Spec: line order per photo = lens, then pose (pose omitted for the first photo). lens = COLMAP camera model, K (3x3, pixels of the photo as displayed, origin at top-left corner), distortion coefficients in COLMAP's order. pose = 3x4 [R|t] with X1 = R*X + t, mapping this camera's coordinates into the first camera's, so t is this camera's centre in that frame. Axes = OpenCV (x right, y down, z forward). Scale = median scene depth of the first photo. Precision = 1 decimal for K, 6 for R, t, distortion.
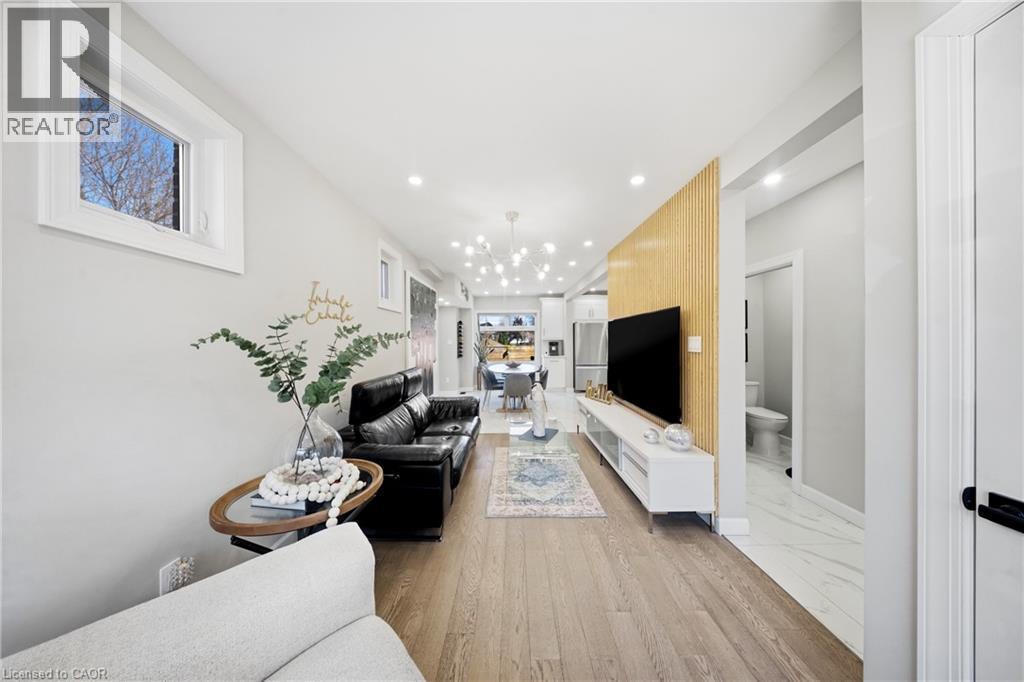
lens RADIAL K [[304.1, 0, 508.2], [0, 304.1, 345.4], [0, 0, 1]] dist [-0.000613, -0.001554]
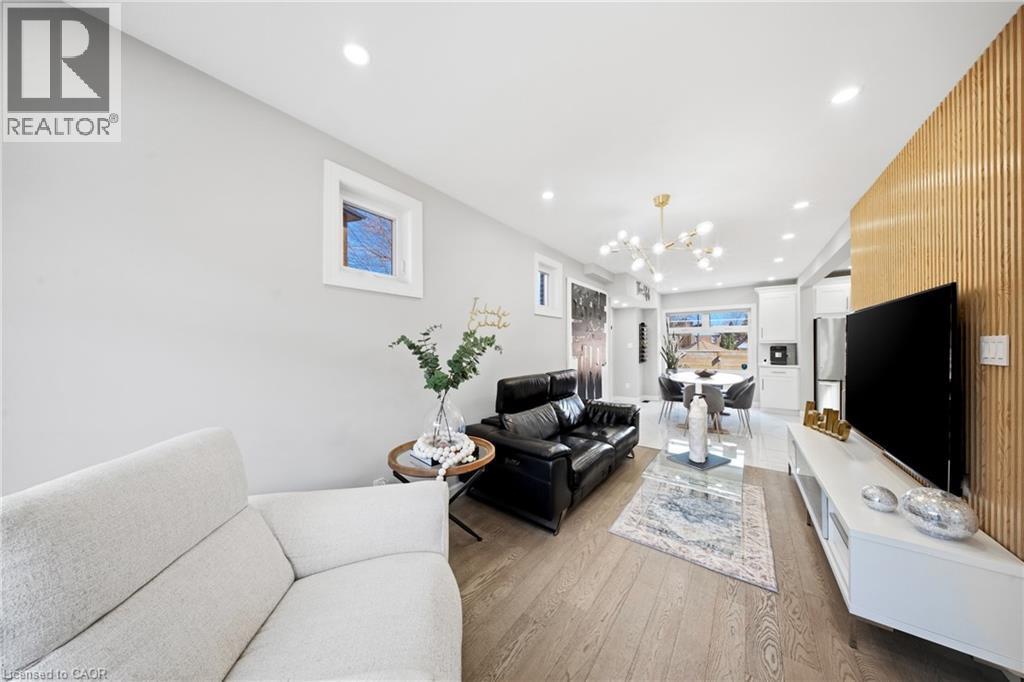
lens RADIAL K [[304.1, 0, 507.3], [0, 304.1, 346.3], [0, 0, 1]] dist [-0.000613, -0.001554]
pose [[0.797165, 0.005956, -0.603732, 0.213403], [-0.011383, 0.999922, -0.005166, 0.000810], [0.603654, 0.010990, 0.797171, 0.047707]]
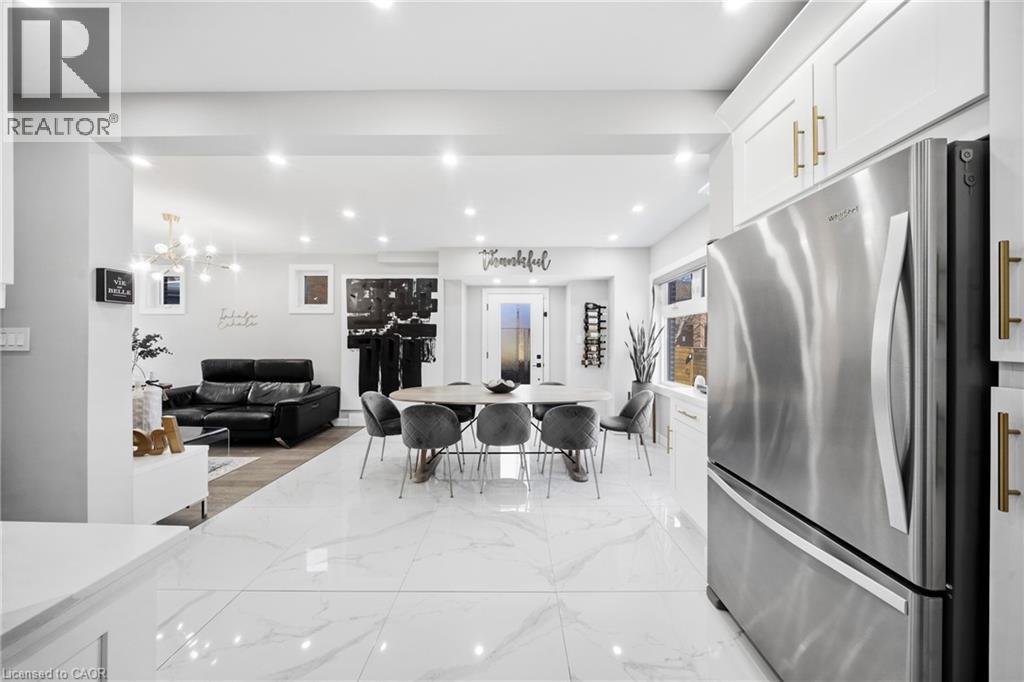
lens RADIAL K [[304.1, 0, 511.2], [0, 304.1, 339.0], [0, 0, 1]] dist [-0.000613, -0.001554]
pose [[0.001152, 0.001348, -0.999998, 1.226589], [-0.016032, 0.999871, 0.001329, -0.031506], [0.999871, 0.016030, 0.001173, 2.517124]]
